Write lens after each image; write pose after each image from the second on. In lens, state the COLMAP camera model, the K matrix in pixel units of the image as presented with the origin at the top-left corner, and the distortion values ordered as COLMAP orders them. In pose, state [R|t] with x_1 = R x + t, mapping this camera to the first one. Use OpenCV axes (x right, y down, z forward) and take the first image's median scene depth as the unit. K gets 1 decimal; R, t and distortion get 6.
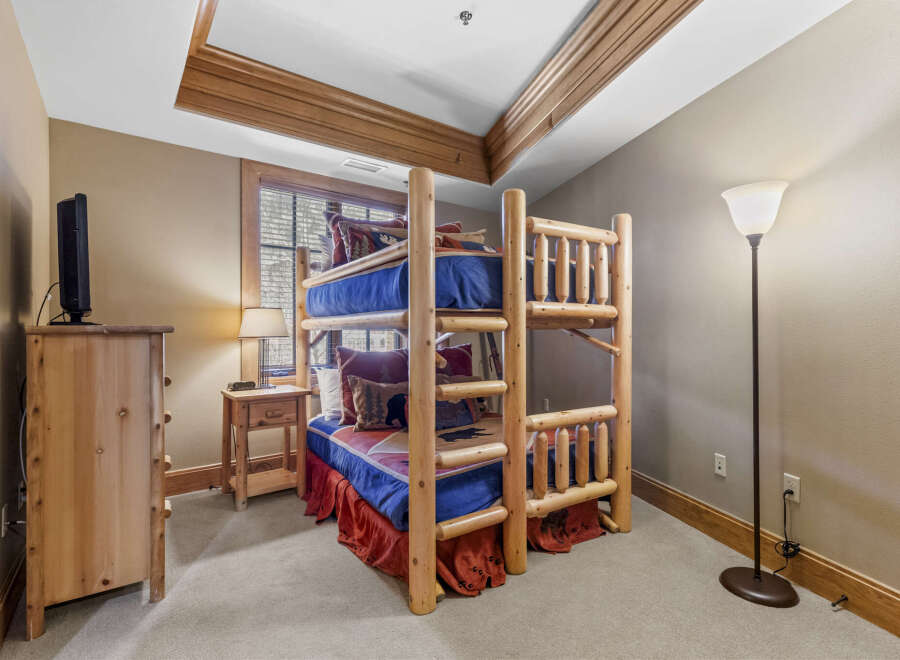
lens RADIAL K [[444.4, 0, 461.9], [0, 444.4, 329.8], [0, 0, 1]] dist [0.004274, -0.001528]
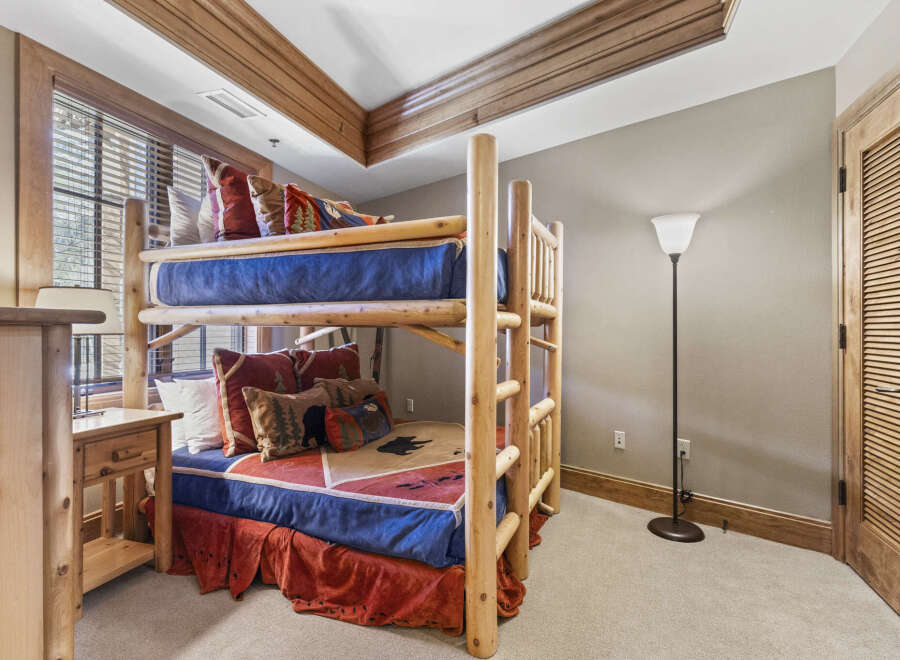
lens RADIAL K [[444.4, 0, 450.0], [0, 444.4, 332.1], [0, 0, 1]] dist [0.004274, -0.001528]
pose [[0.830282, 0.004385, 0.557327, -0.415084], [-0.007335, 0.999968, 0.003060, 0.007665], [-0.557296, -0.006629, 0.830288, 0.217528]]
